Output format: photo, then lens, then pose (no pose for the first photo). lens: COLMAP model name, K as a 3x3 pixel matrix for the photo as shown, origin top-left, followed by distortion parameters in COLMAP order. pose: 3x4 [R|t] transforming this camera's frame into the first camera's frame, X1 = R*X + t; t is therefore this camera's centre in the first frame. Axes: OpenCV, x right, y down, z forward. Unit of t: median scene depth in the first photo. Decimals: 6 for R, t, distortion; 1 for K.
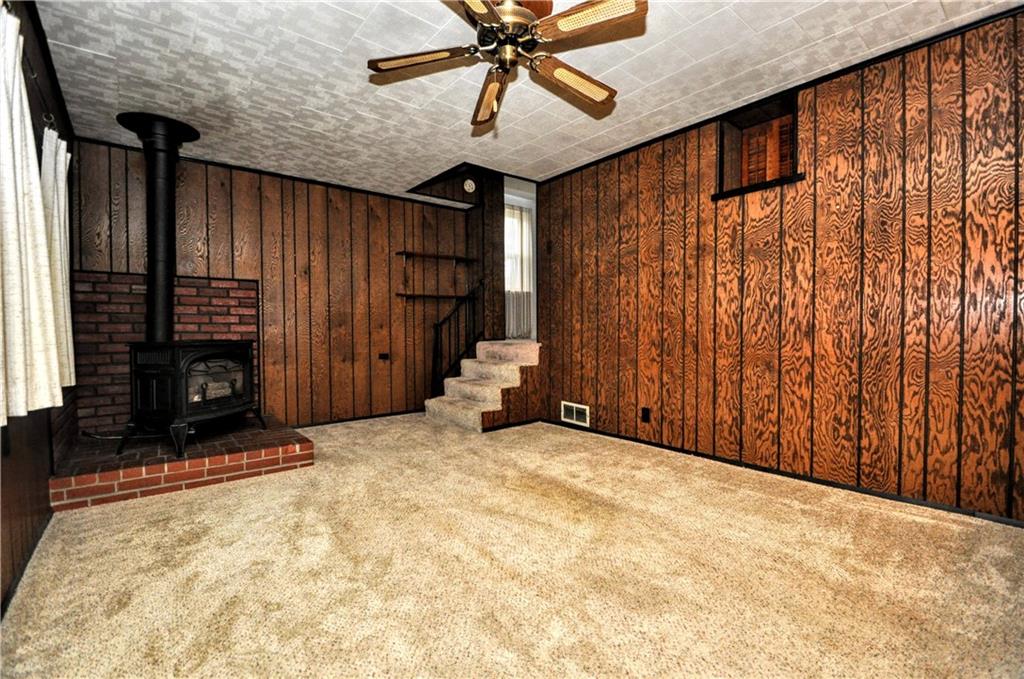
lens RADIAL K [[454.0, 0, 512.0], [0, 454.0, 339.5], [0, 0, 1]] dist [0.000075, -0.010342]
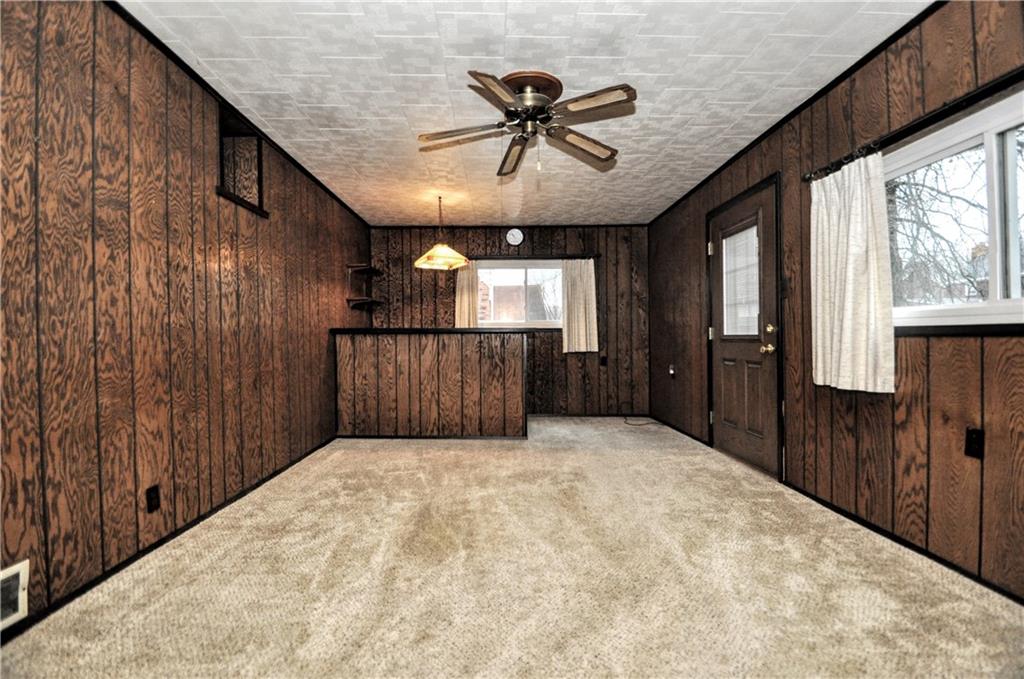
lens RADIAL K [[454.0, 0, 512.0], [0, 454.0, 339.5], [0, 0, 1]] dist [0.000075, -0.010342]
pose [[-0.792021, 0.013237, 0.610350, -0.434640], [0.028988, 0.999453, 0.015941, -0.033404], [-0.609805, 0.030318, -0.791971, 1.207240]]
